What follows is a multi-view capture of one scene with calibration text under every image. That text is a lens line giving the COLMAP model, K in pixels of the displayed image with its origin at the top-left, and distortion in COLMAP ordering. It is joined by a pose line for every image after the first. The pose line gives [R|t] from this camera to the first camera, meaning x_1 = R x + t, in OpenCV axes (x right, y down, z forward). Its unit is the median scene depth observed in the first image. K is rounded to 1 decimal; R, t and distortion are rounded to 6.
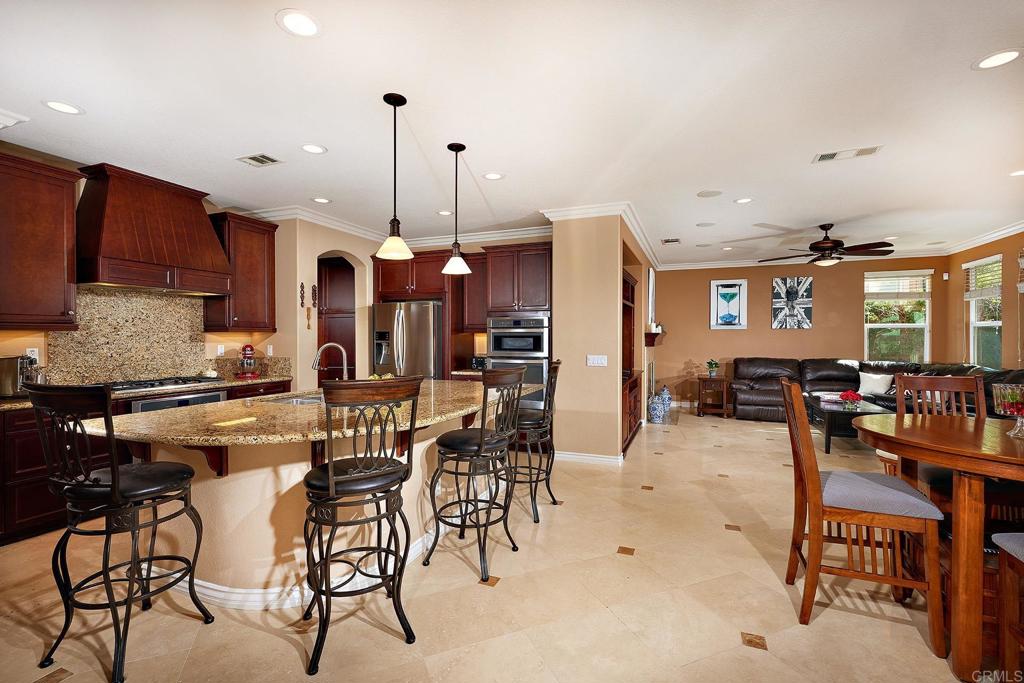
lens RADIAL K [[454.4, 0, 507.5], [0, 454.4, 340.5], [0, 0, 1]] dist [-0.008511, 0.001782]
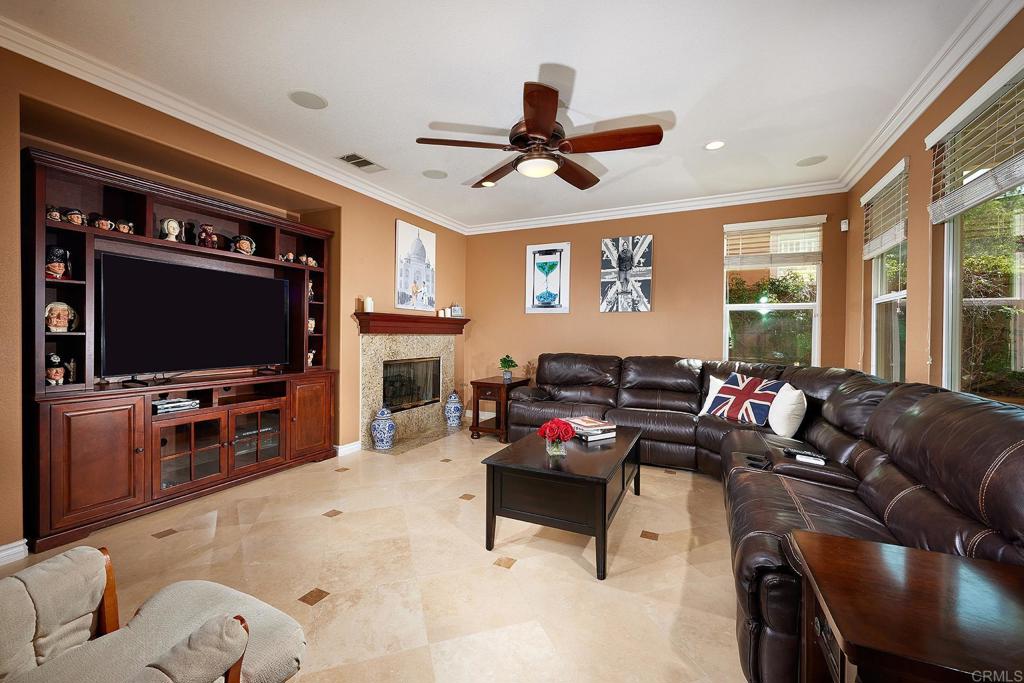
lens RADIAL K [[423.4, 0, 507.7], [0, 423.4, 334.2], [0, 0, 1]] dist [0.009813, -0.001866]
pose [[0.997911, 0.014430, -0.062976, 0.490291], [-0.015277, 0.999799, -0.012989, 0.018331], [0.062776, 0.013924, 0.997931, 0.350629]]
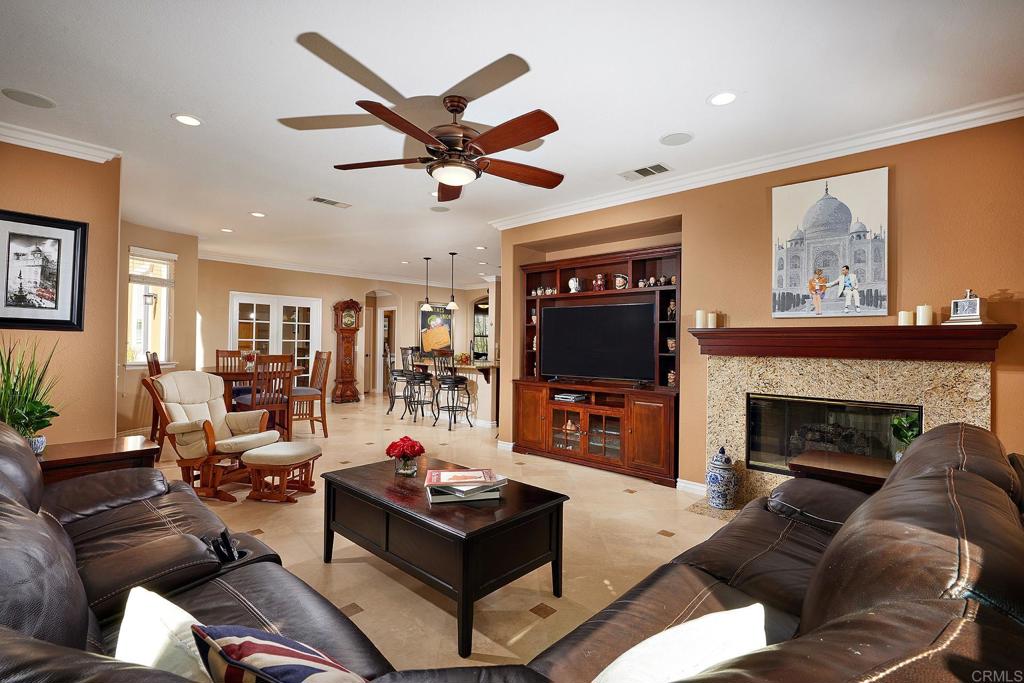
lens RADIAL K [[469.7, 0, 512.6], [0, 469.7, 339.7], [0, 0, 1]] dist [-0.000121, -0.000059]
pose [[-0.363033, -0.013618, -0.931677, 0.976205], [-0.027083, 0.999625, -0.004058, -0.001818], [0.931382, 0.023760, -0.363266, 1.152276]]
